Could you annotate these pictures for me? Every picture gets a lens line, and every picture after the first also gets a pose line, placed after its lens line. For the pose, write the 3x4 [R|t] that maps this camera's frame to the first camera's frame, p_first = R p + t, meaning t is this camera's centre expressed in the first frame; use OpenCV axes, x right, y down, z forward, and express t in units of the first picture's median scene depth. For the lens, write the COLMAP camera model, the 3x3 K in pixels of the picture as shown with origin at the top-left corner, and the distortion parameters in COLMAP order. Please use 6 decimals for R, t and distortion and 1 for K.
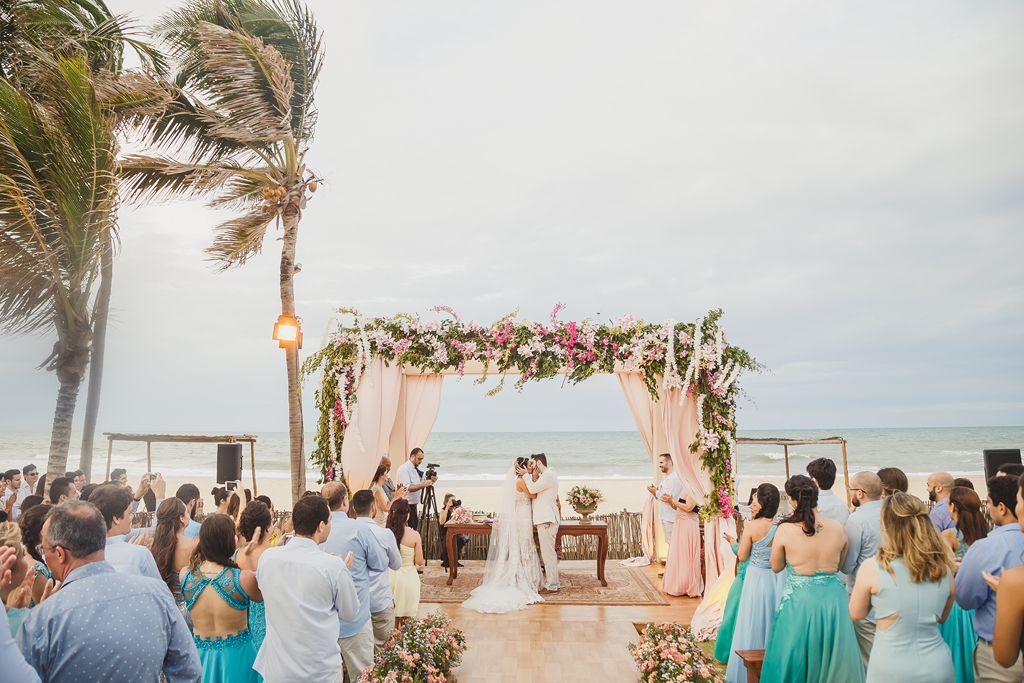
lens RADIAL K [[743.9, 0, 511.3], [0, 743.9, 309.2], [0, 0, 1]] dist [-0.119031, -0.001167]
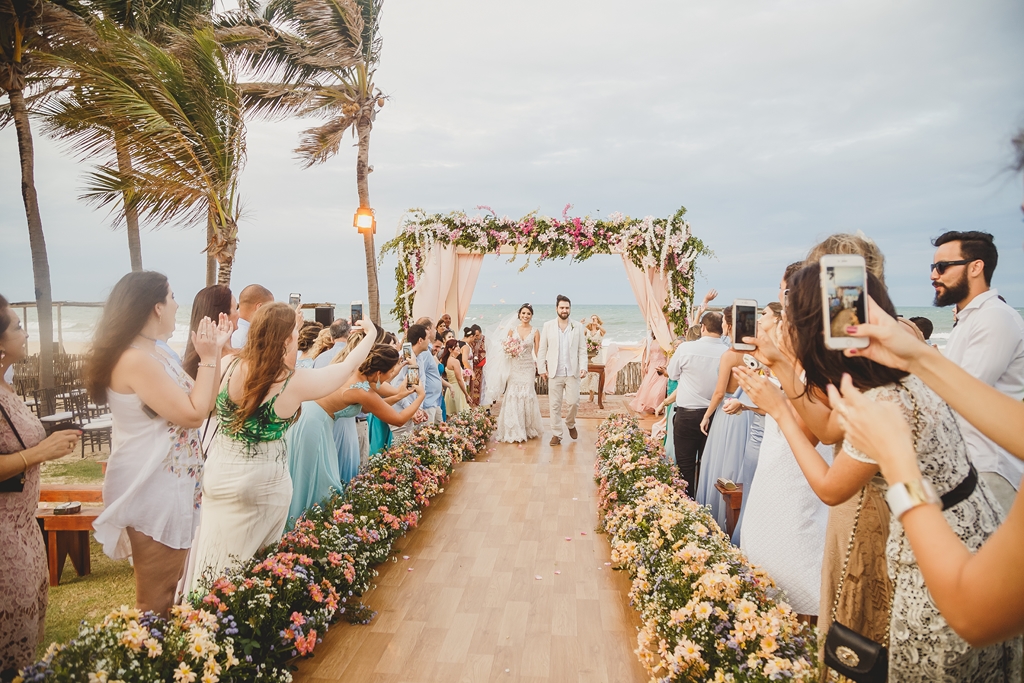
lens RADIAL K [[743.9, 0, 511.3], [0, 743.9, 309.2], [0, 0, 1]] dist [-0.119031, -0.001167]
pose [[0.997625, 0.008868, -0.068306, 0.053803], [0.002625, 0.986063, 0.166354, -0.043645], [0.068829, -0.166139, 0.983697, -0.384706]]
